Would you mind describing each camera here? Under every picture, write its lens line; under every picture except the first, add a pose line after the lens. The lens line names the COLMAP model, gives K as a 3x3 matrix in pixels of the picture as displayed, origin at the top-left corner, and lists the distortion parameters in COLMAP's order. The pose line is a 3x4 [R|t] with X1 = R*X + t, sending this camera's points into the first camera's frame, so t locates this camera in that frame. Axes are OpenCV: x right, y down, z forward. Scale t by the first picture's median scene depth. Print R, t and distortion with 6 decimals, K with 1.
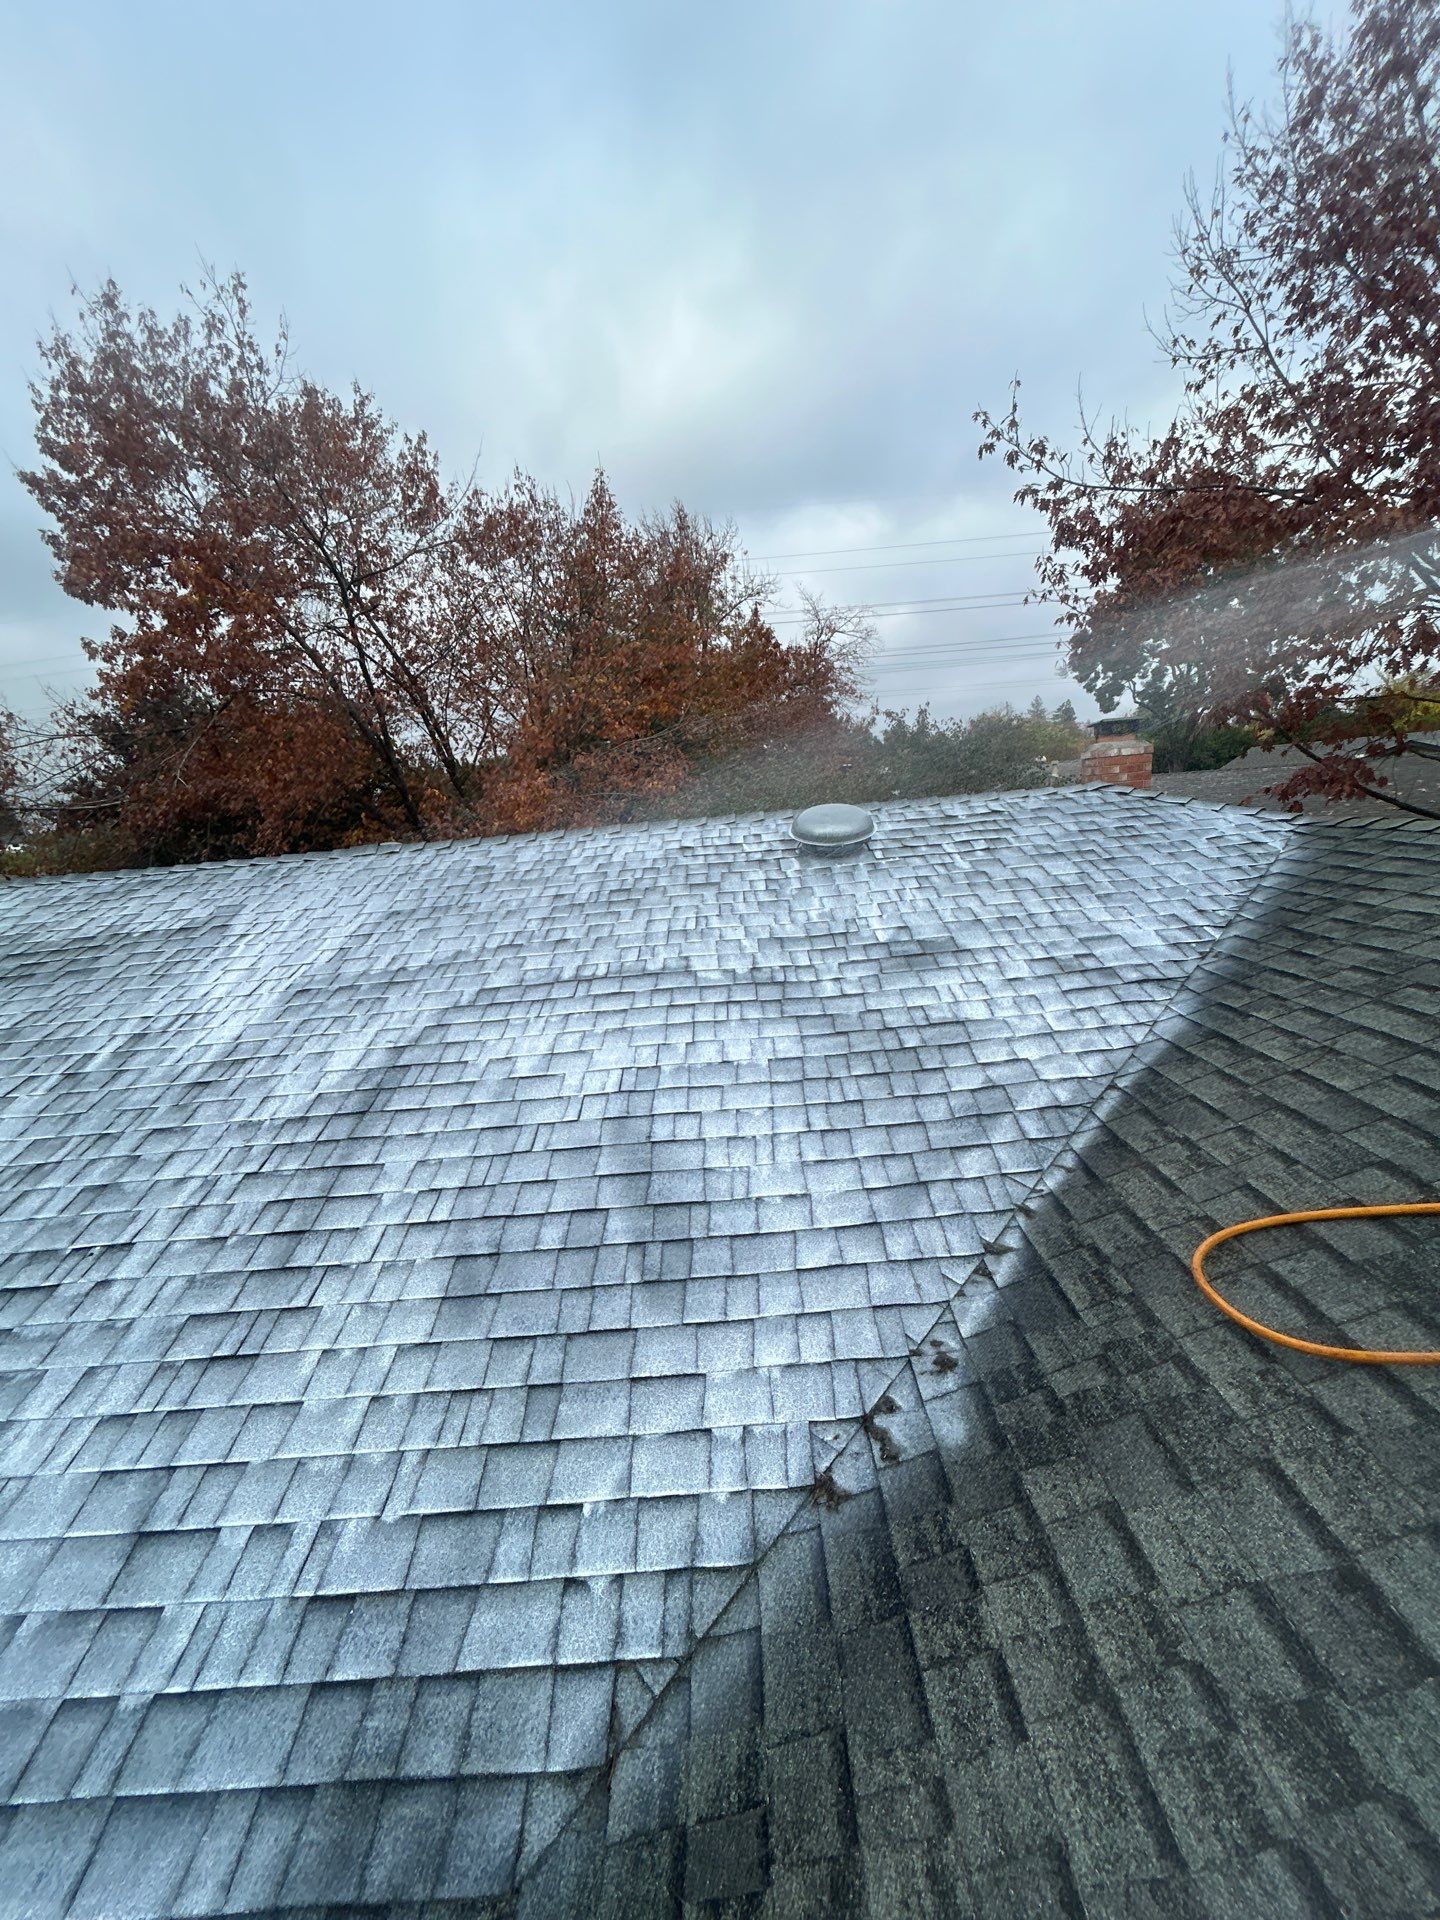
lens RADIAL K [[782.8, 0, 736.7], [0, 782.8, 954.3], [0, 0, 1]] dist [-0.008178, 0.005043]
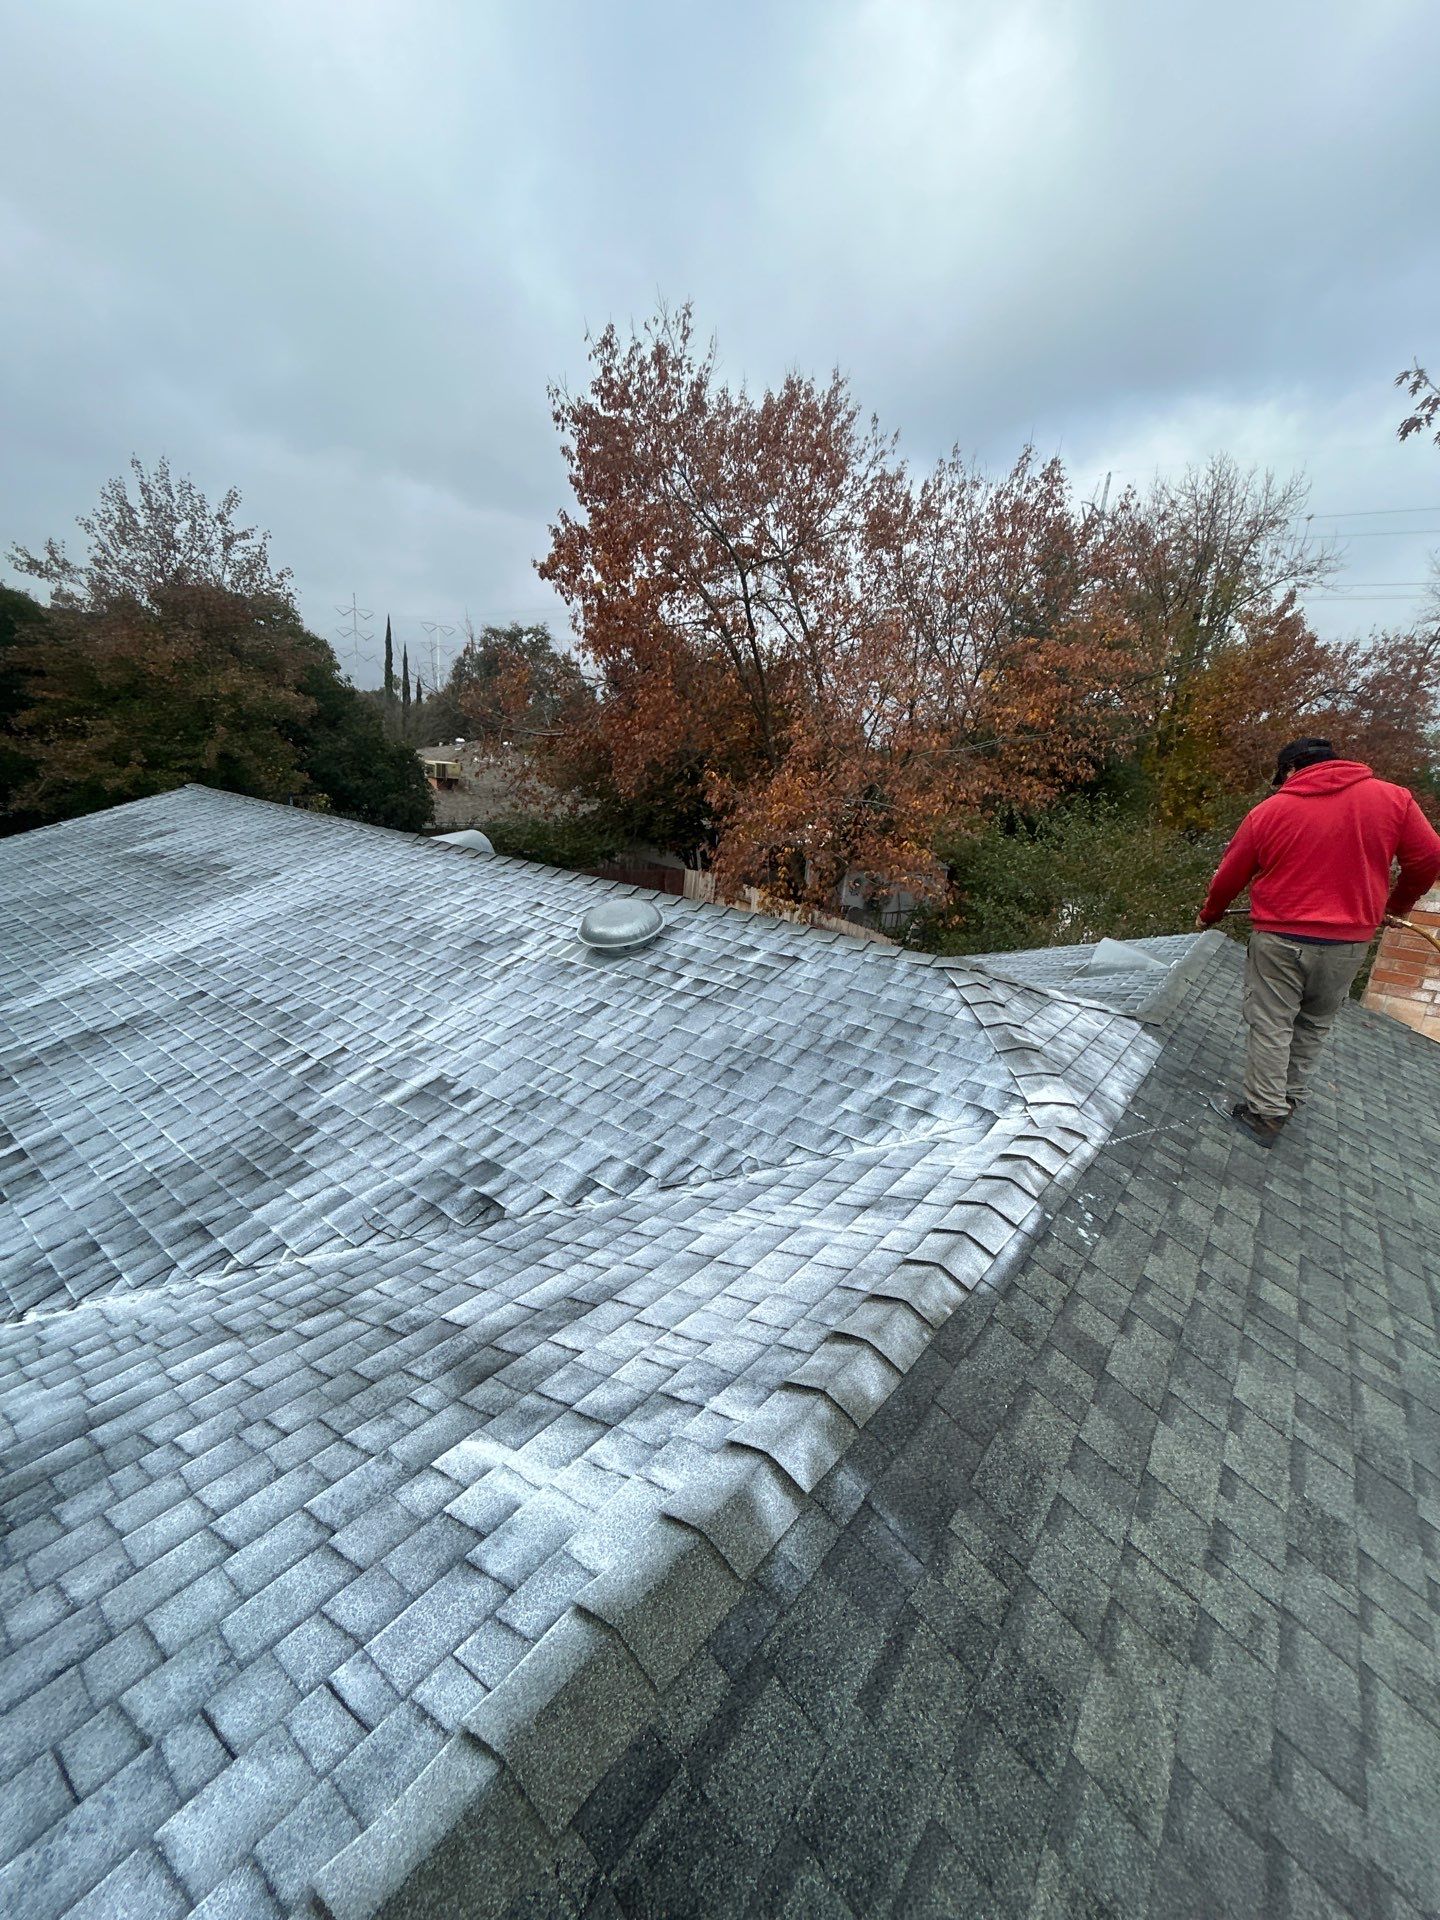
lens RADIAL K [[772.6, 0, 721.6], [0, 772.6, 961.6], [0, 0, 1]] dist [-0.002364, 0.000039]
pose [[0.782492, 0.307290, -0.541553, 0.897121], [-0.271402, 0.951093, 0.147523, -0.351719], [0.560399, 0.031543, 0.827622, 0.312518]]
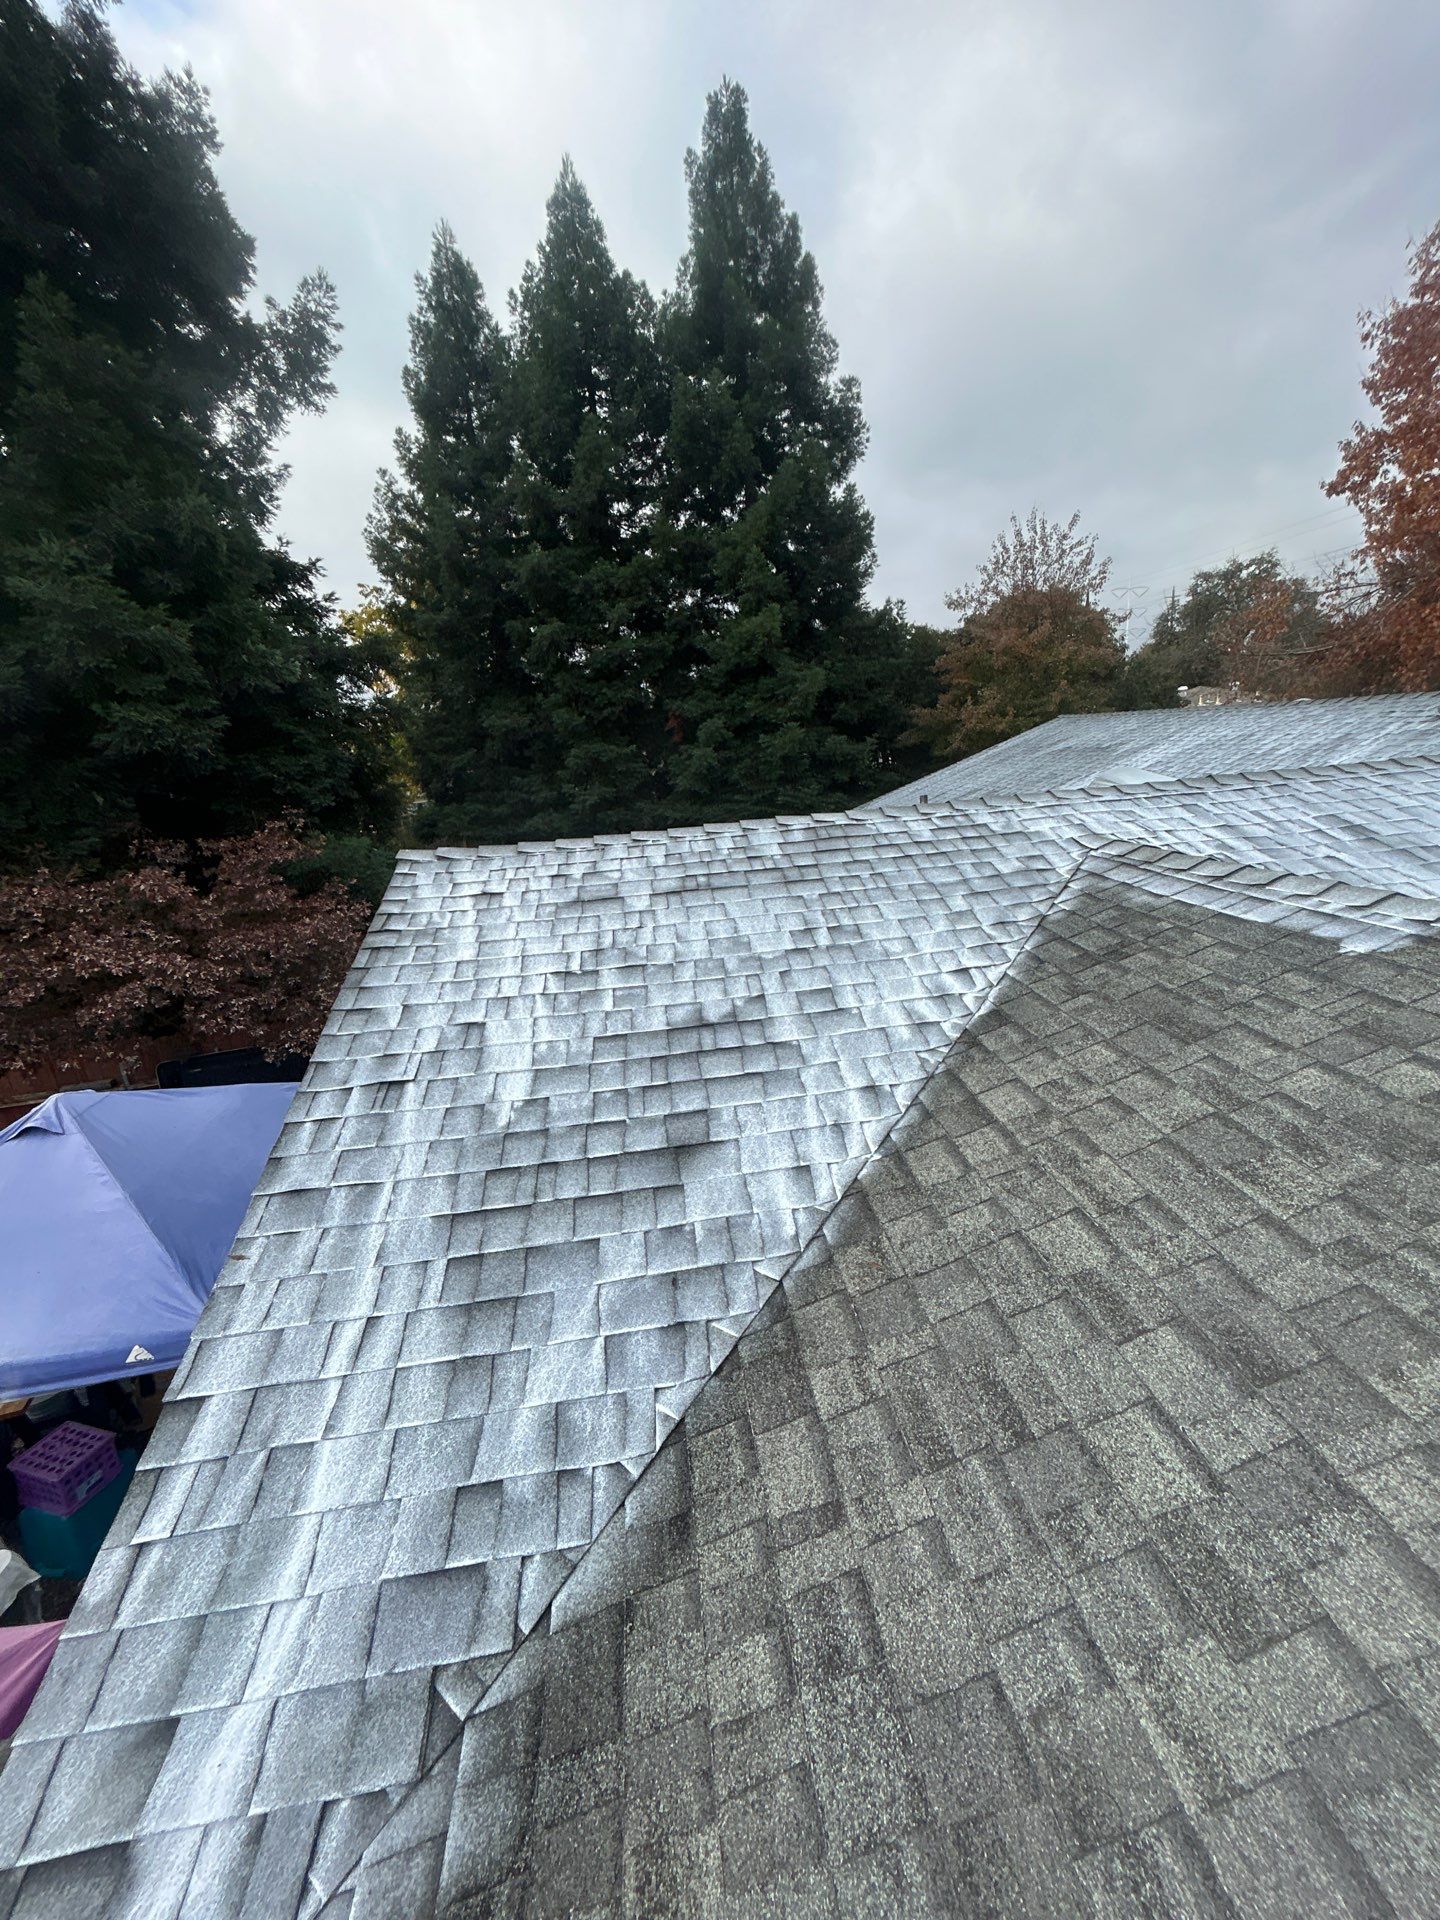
lens RADIAL K [[773.7, 0, 721.6], [0, 773.7, 954.6], [0, 0, 1]] dist [0.003108, 0.000474]
pose [[0.137289, 0.344598, -0.928657, 1.782948], [-0.126827, 0.935933, 0.328548, -0.013498], [0.982378, 0.072673, 0.172198, -0.810728]]
